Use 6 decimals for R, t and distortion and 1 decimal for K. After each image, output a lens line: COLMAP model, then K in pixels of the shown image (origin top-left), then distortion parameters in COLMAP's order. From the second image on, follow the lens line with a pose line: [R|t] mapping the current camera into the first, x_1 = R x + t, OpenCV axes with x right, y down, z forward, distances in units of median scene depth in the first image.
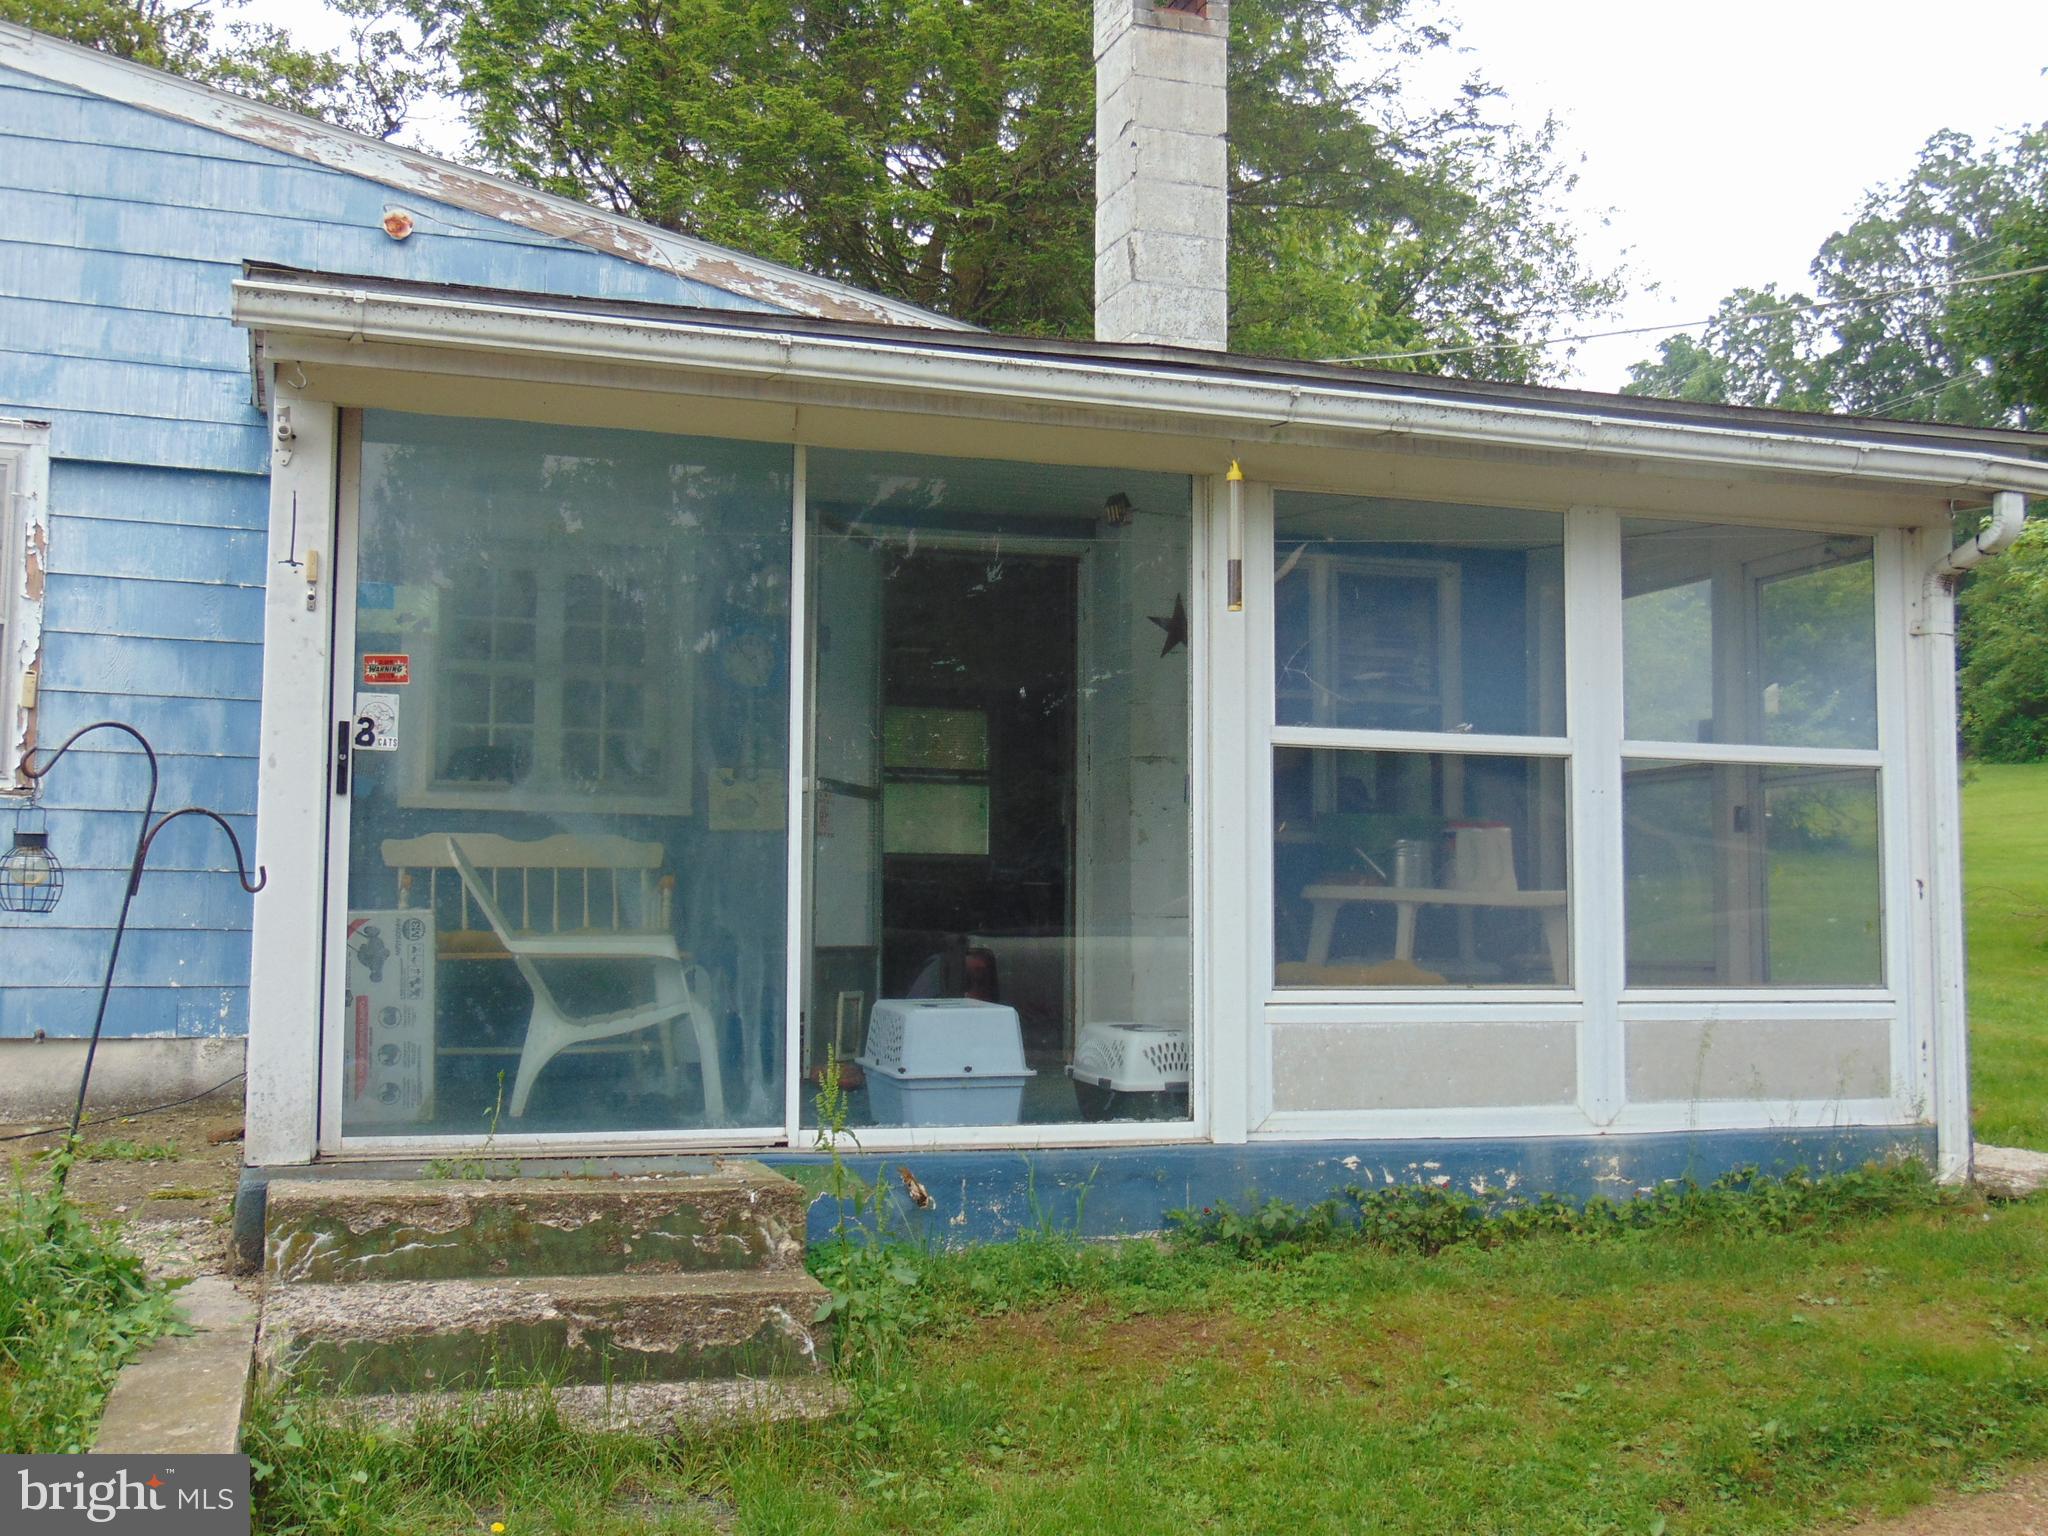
lens RADIAL K [[2260.6, 0, 1015.0], [0, 2260.6, 766.4], [0, 0, 1]] dist [-0.012421, 0.000000]
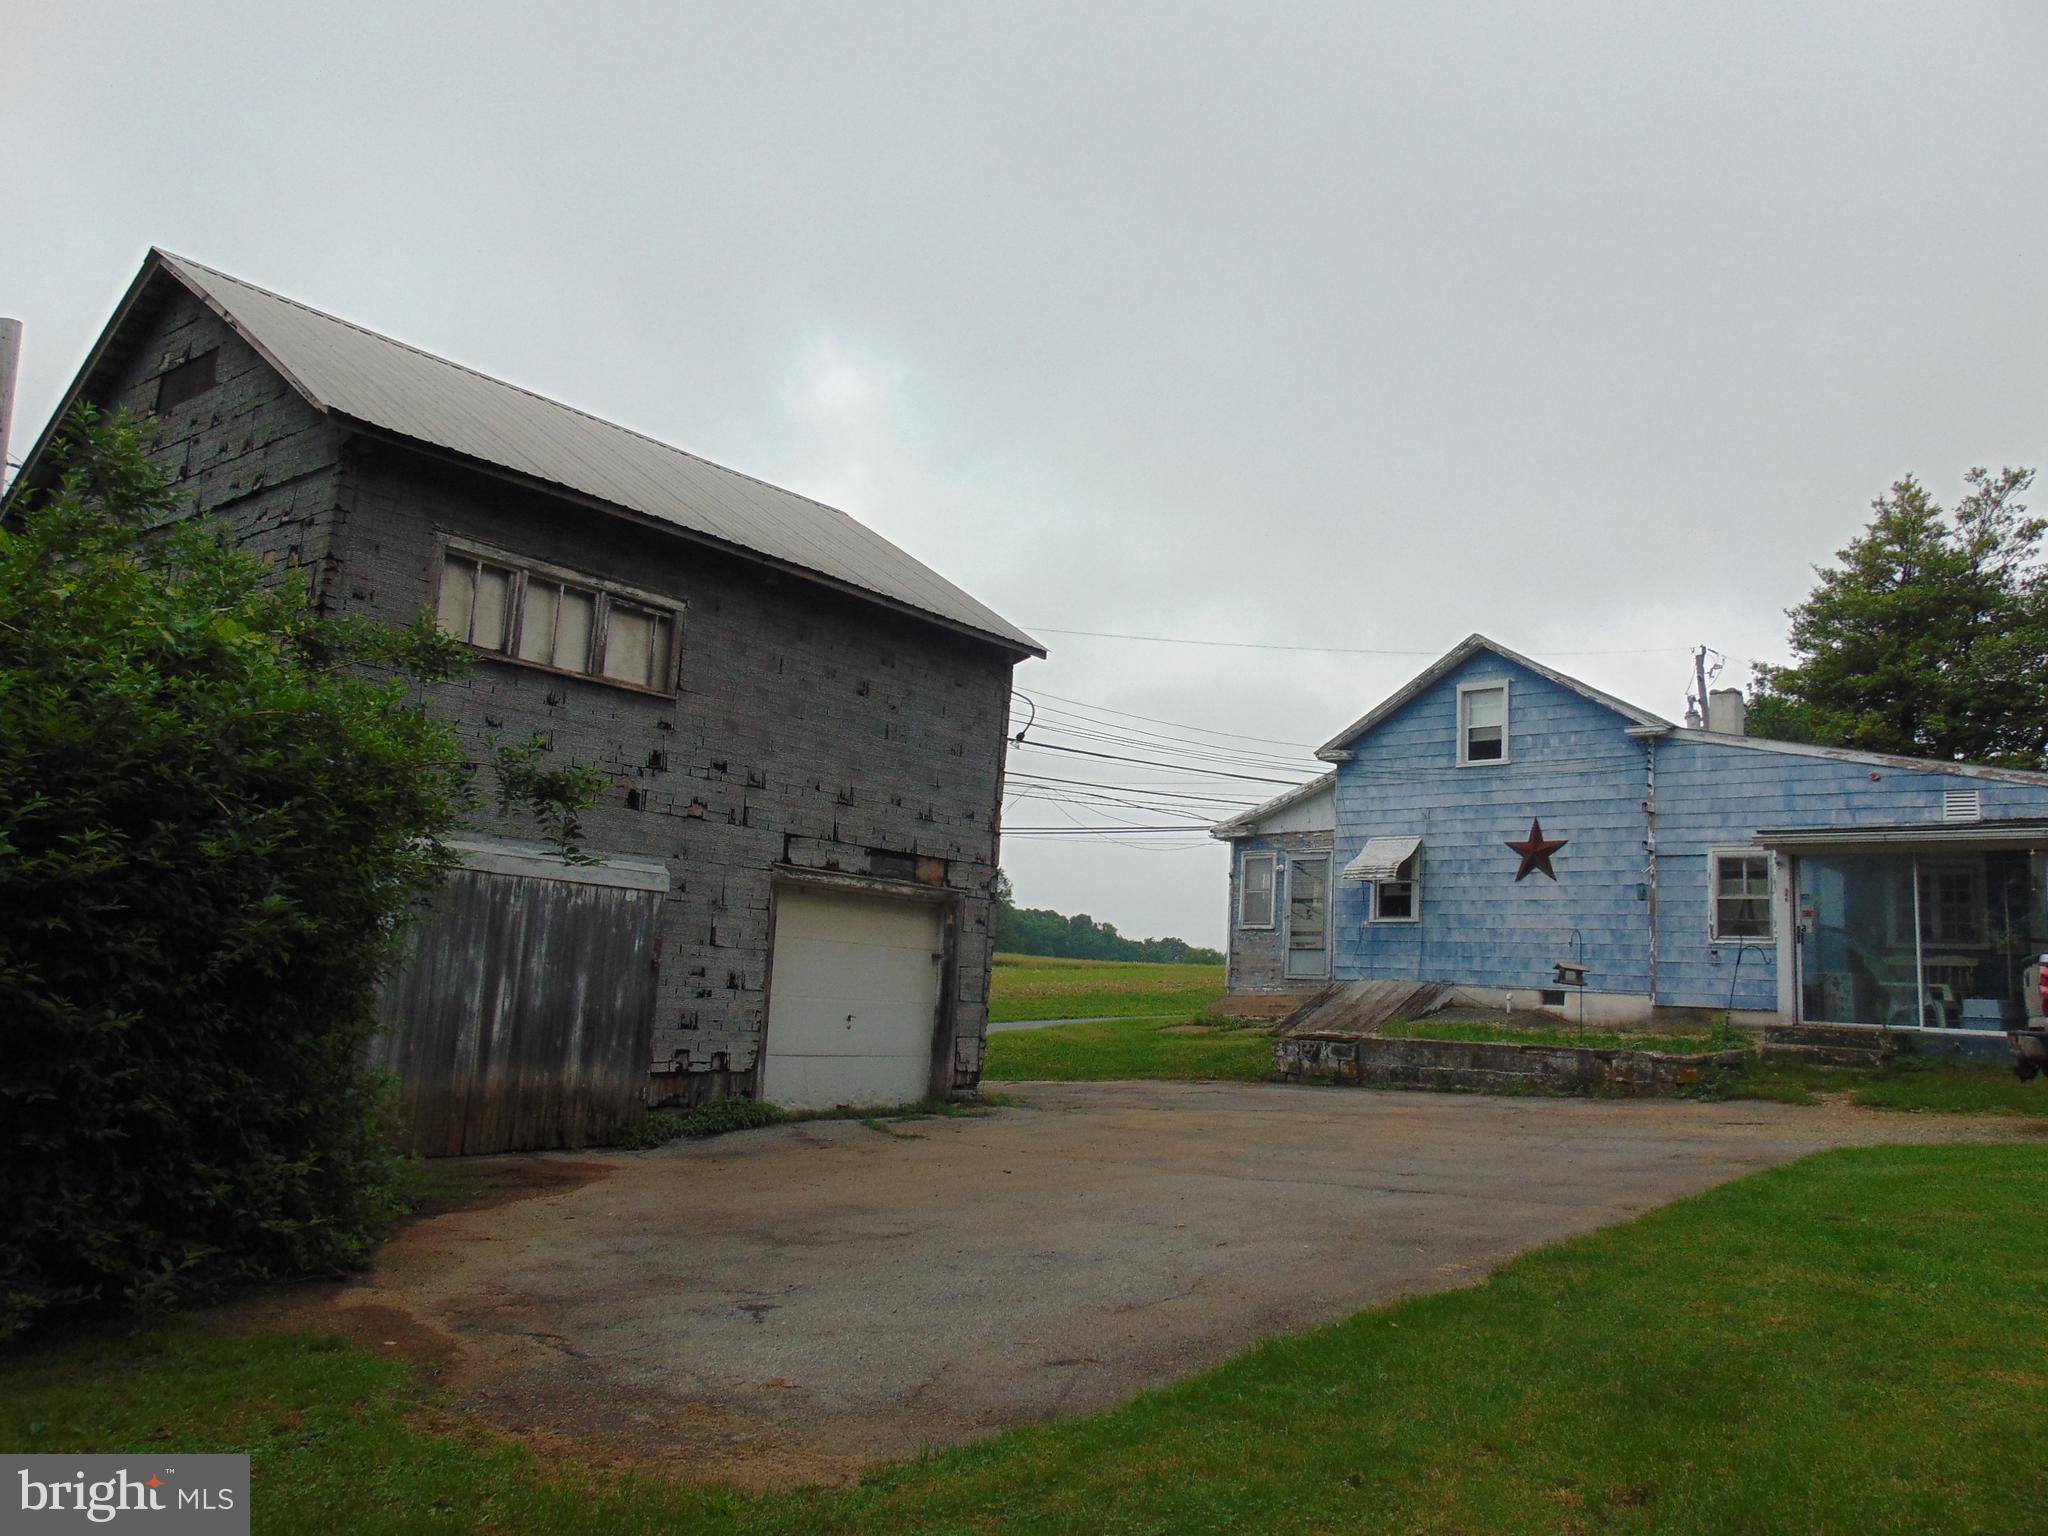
lens RADIAL K [[1536.6, 0, 1033.4], [0, 1536.6, 767.2], [0, 0, 1]] dist [-0.028023, 0.067113]
pose [[0.476961, -0.115504, -0.871302, 1.261228], [0.019061, 0.992454, -0.121131, 0.004437], [0.878718, 0.041167, 0.475563, -1.348518]]
